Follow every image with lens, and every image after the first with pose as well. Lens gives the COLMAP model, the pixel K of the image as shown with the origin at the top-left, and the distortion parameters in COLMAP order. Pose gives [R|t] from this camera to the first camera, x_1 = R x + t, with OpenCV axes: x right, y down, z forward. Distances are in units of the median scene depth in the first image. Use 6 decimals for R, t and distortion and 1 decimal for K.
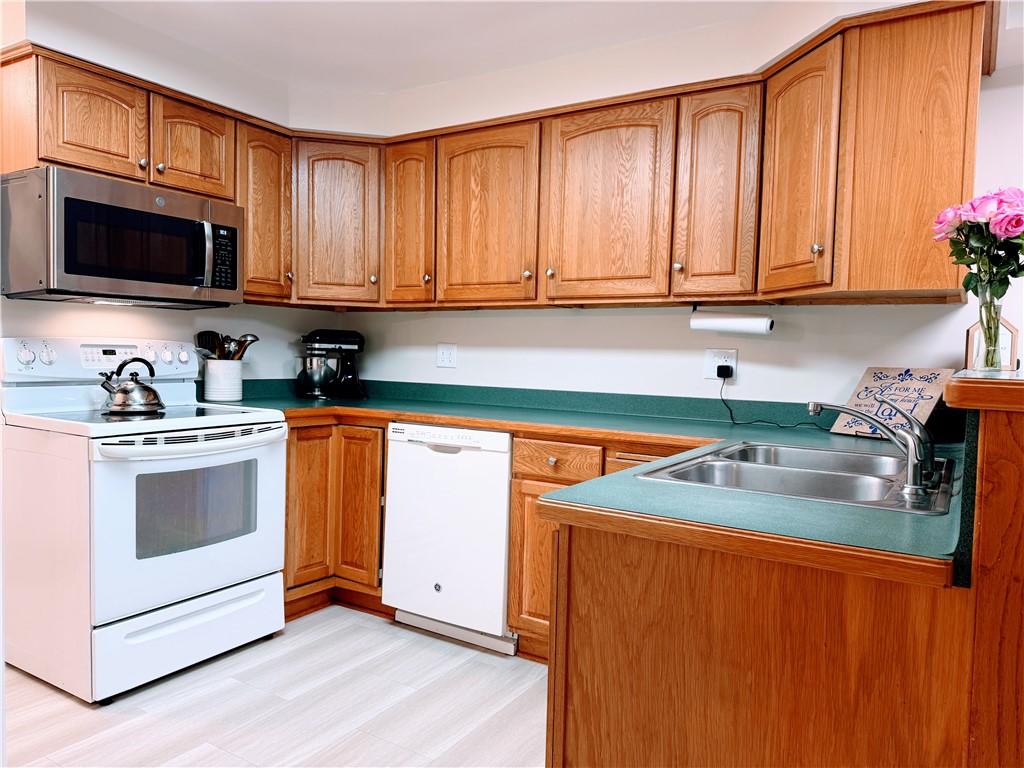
lens RADIAL K [[716.7, 0, 514.4], [0, 716.7, 386.4], [0, 0, 1]] dist [0.012175, 0.002931]
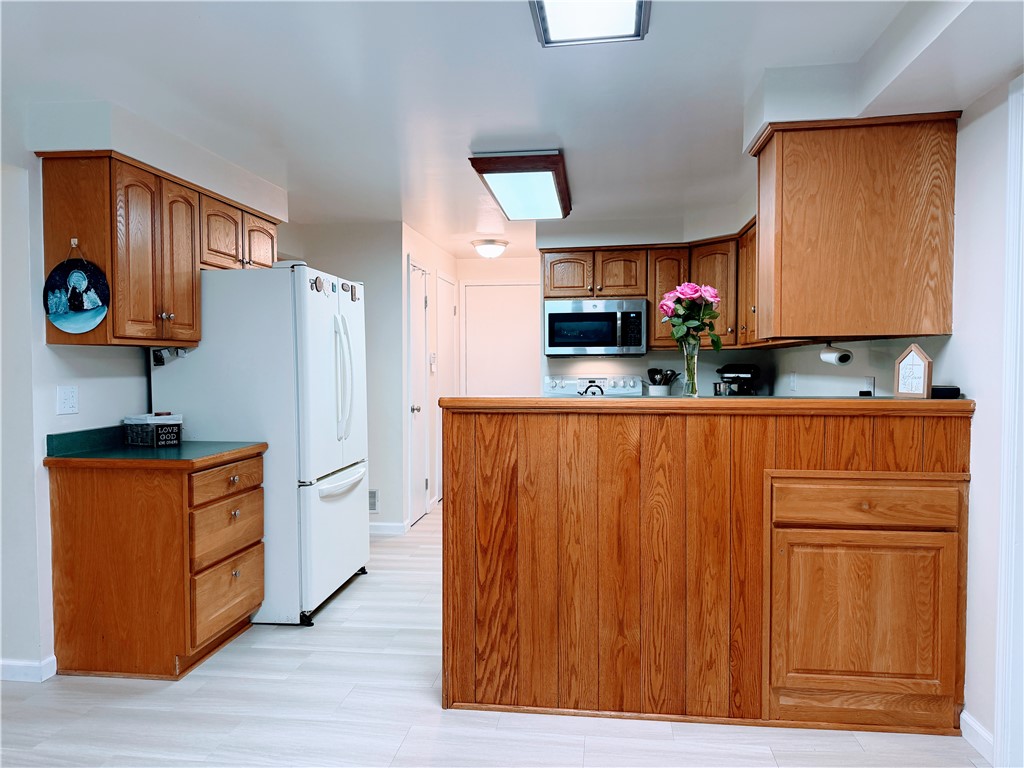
lens RADIAL K [[716.7, 0, 510.6], [0, 716.7, 385.0], [0, 0, 1]] dist [0.012175, 0.002931]
pose [[0.418348, 0.005754, -0.908269, 1.066856], [-0.028454, 0.999572, -0.006773, -0.016797], [0.907841, 0.028678, 0.418333, -0.028271]]
